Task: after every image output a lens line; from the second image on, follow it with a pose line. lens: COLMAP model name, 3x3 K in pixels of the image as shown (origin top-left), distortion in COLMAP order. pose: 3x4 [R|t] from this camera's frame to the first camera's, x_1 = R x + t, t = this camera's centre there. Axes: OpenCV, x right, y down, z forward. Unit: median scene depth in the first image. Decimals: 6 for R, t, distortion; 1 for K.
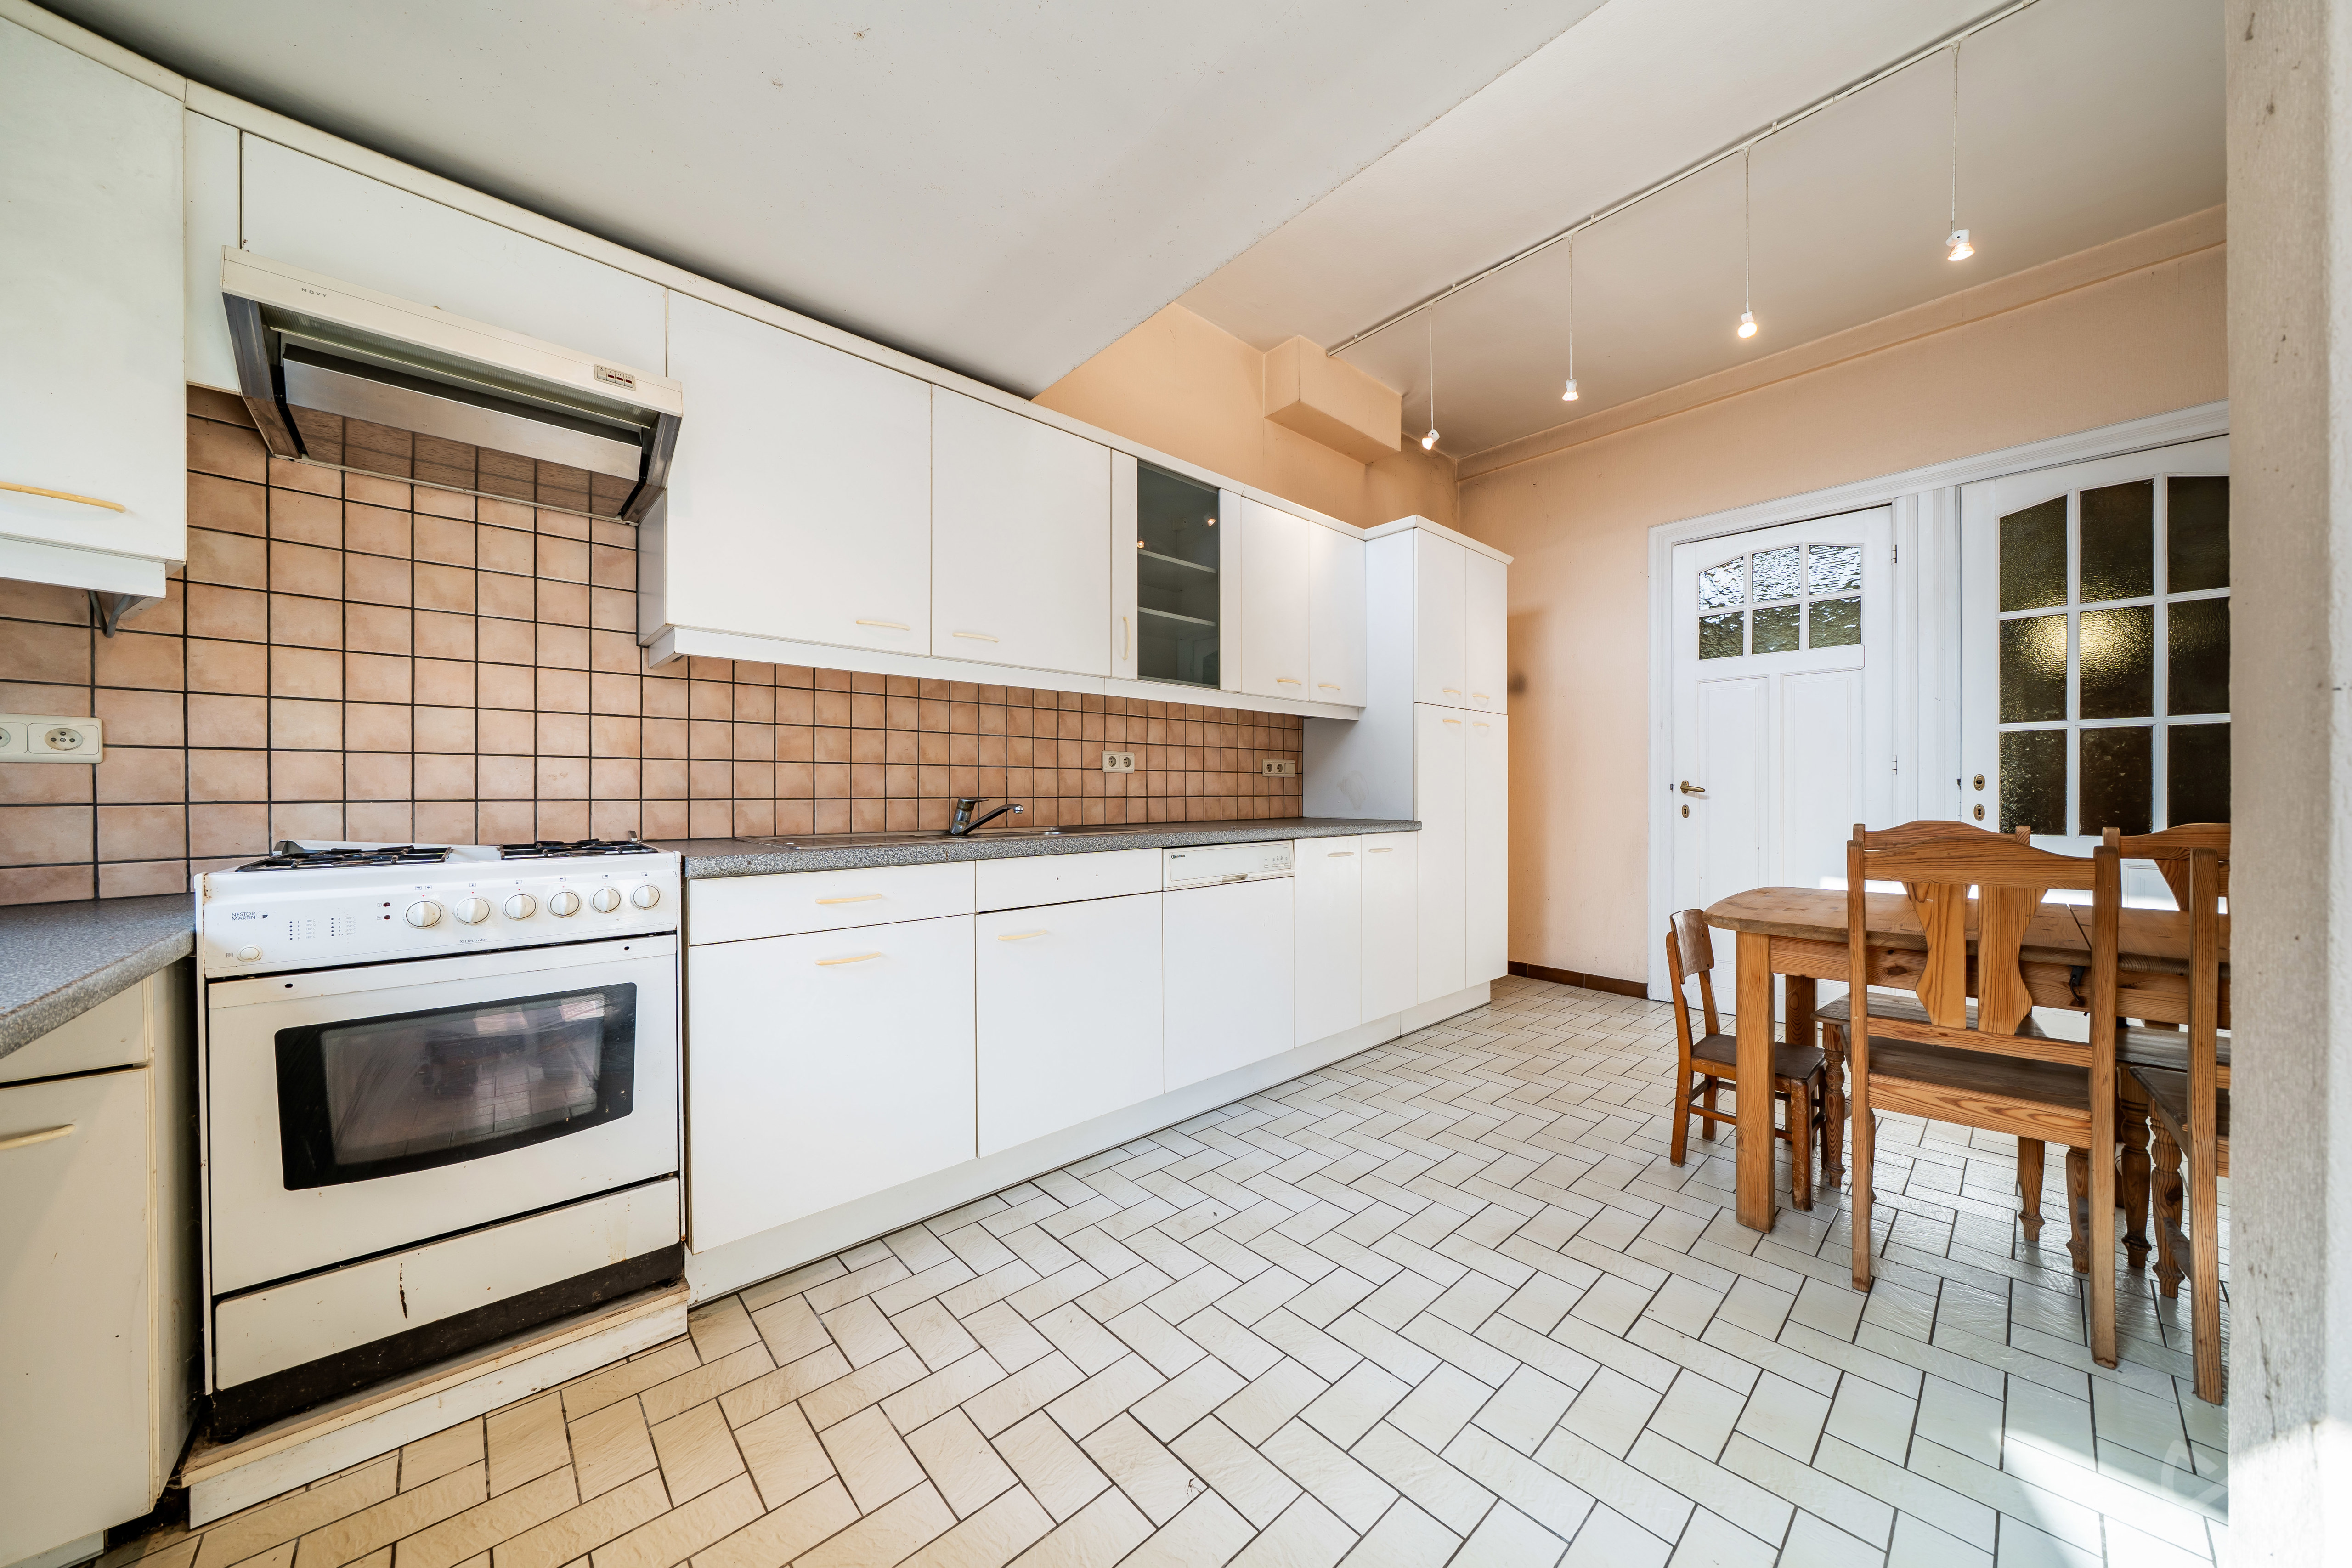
lens RADIAL K [[790.0, 0, 1176.8], [0, 790.0, 791.1], [0, 0, 1]] dist [-0.005178, -0.000287]
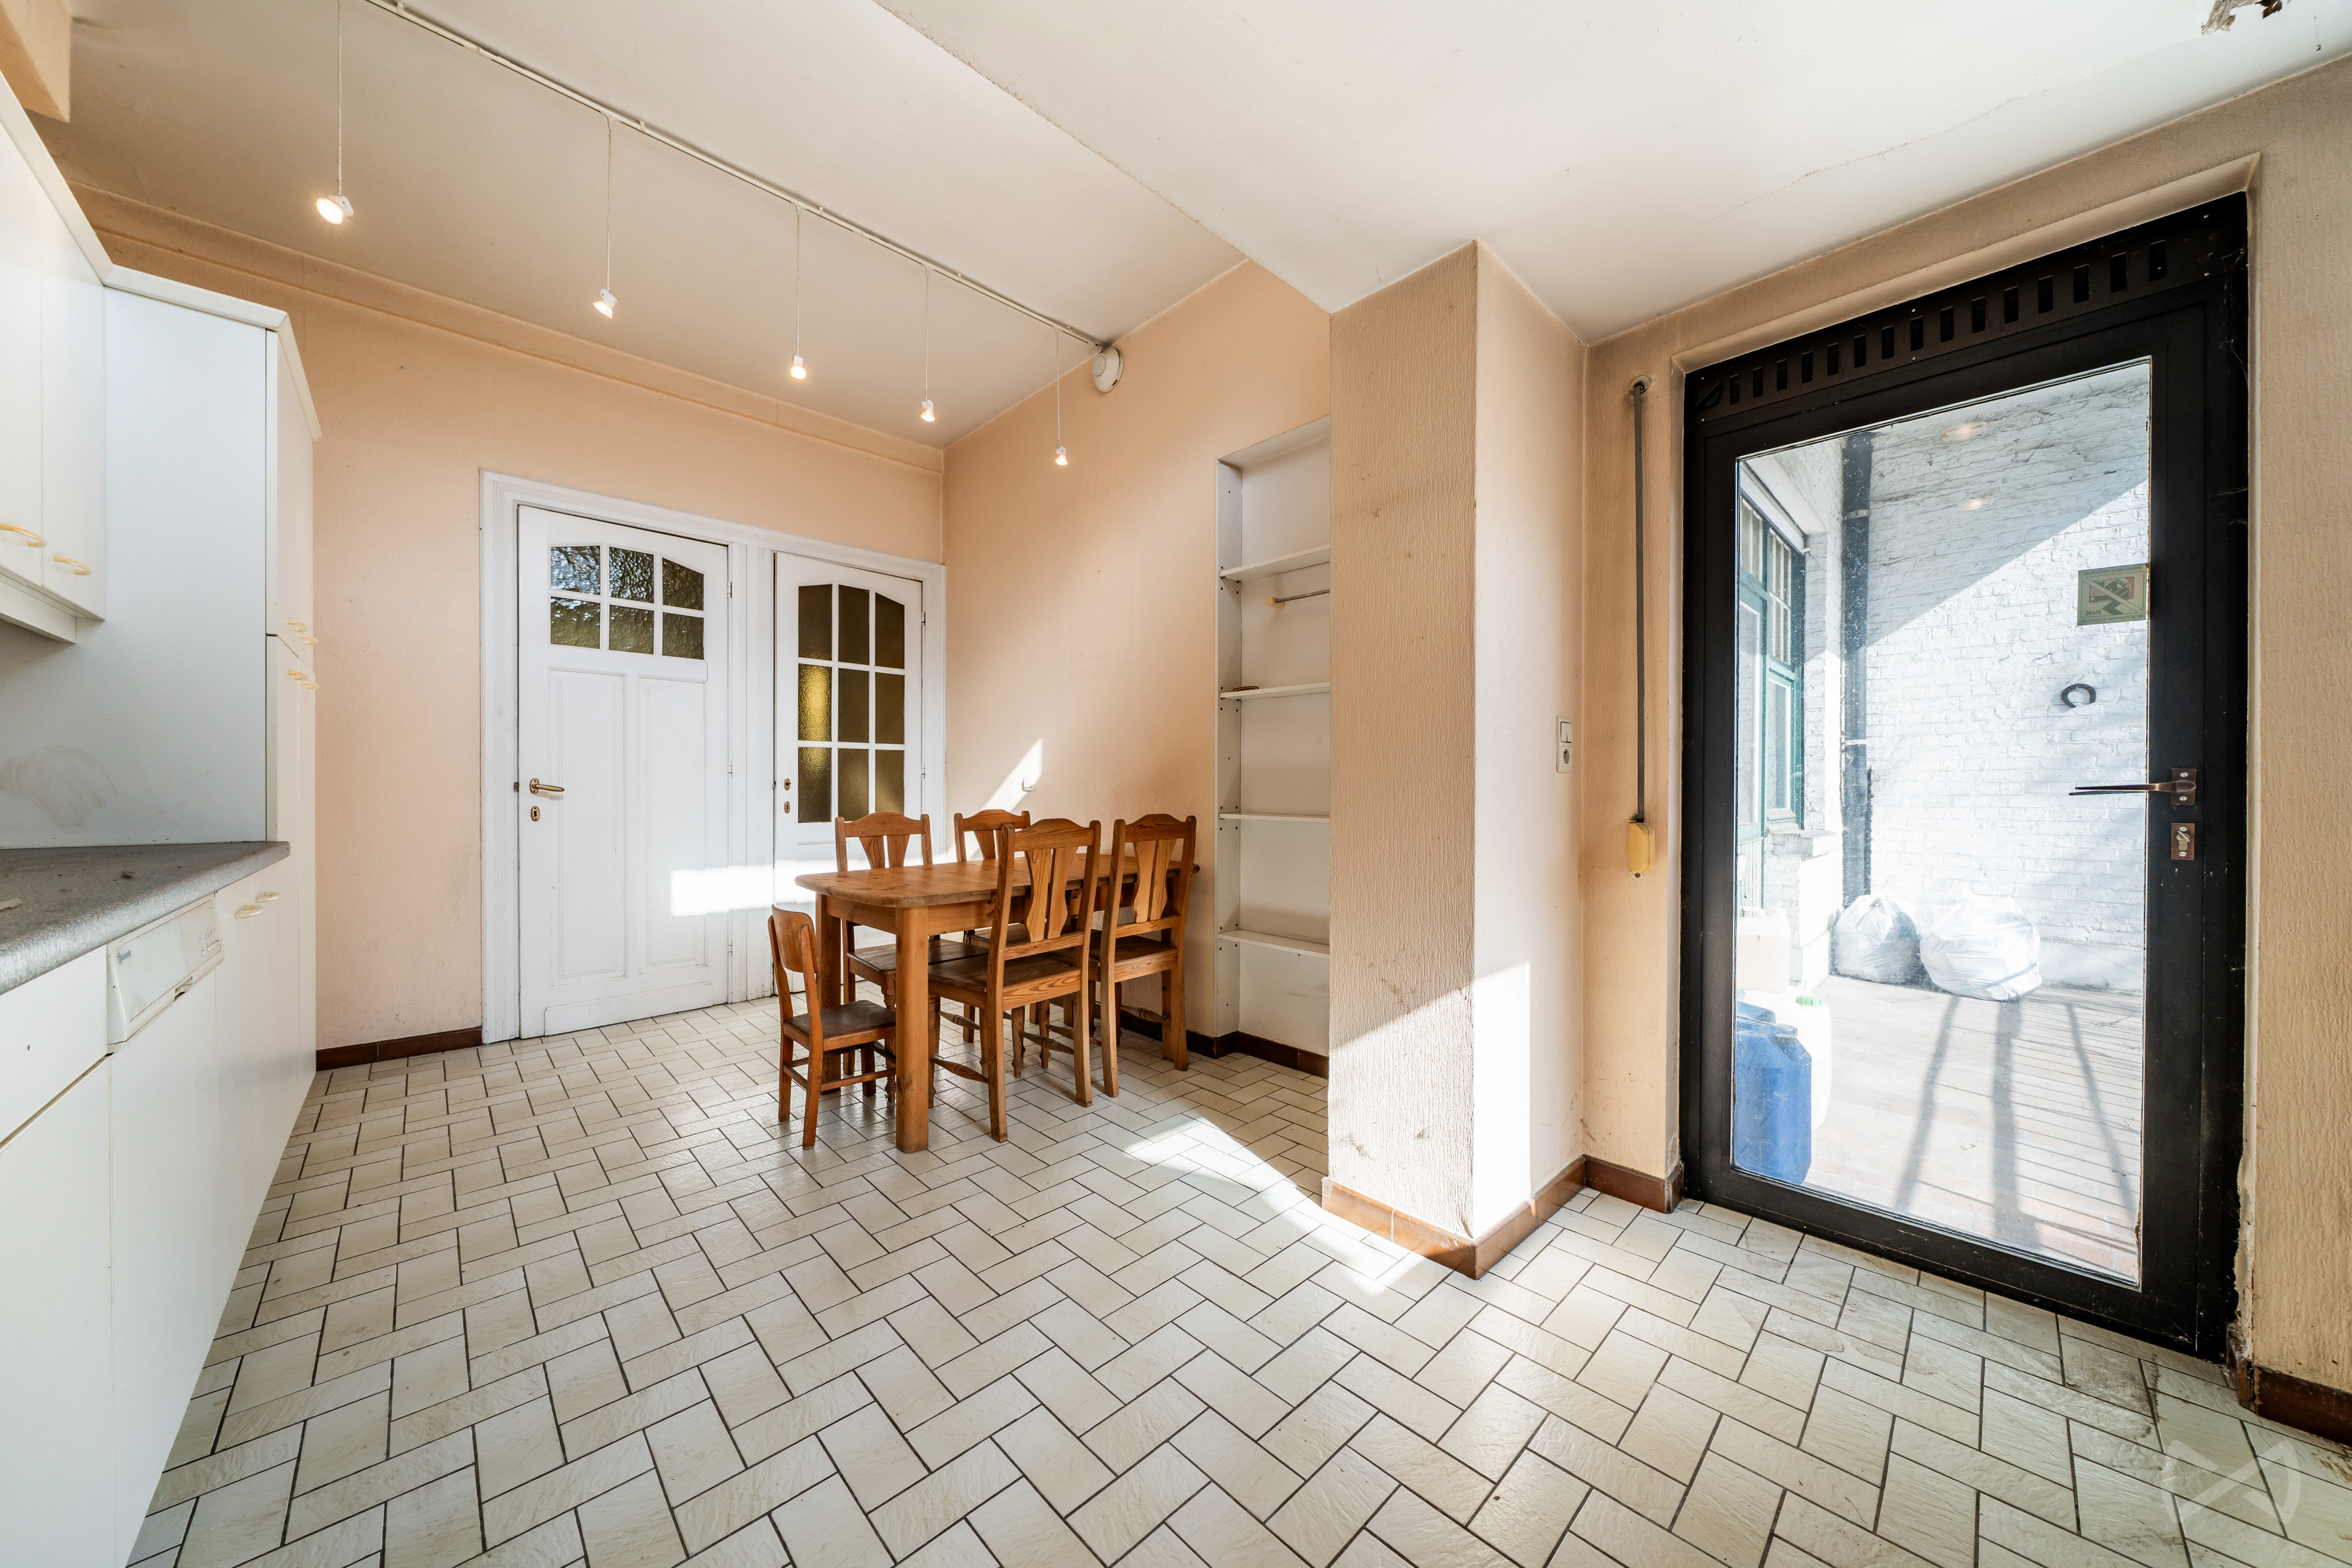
lens RADIAL K [[790.0, 0, 1177.5], [0, 790.0, 789.3], [0, 0, 1]] dist [-0.005178, -0.000287]
pose [[-0.021189, 0.004421, 0.999766, -0.297918], [0.000736, 0.999990, -0.004406, 0.003391], [-0.999775, 0.000643, -0.021192, 0.377616]]
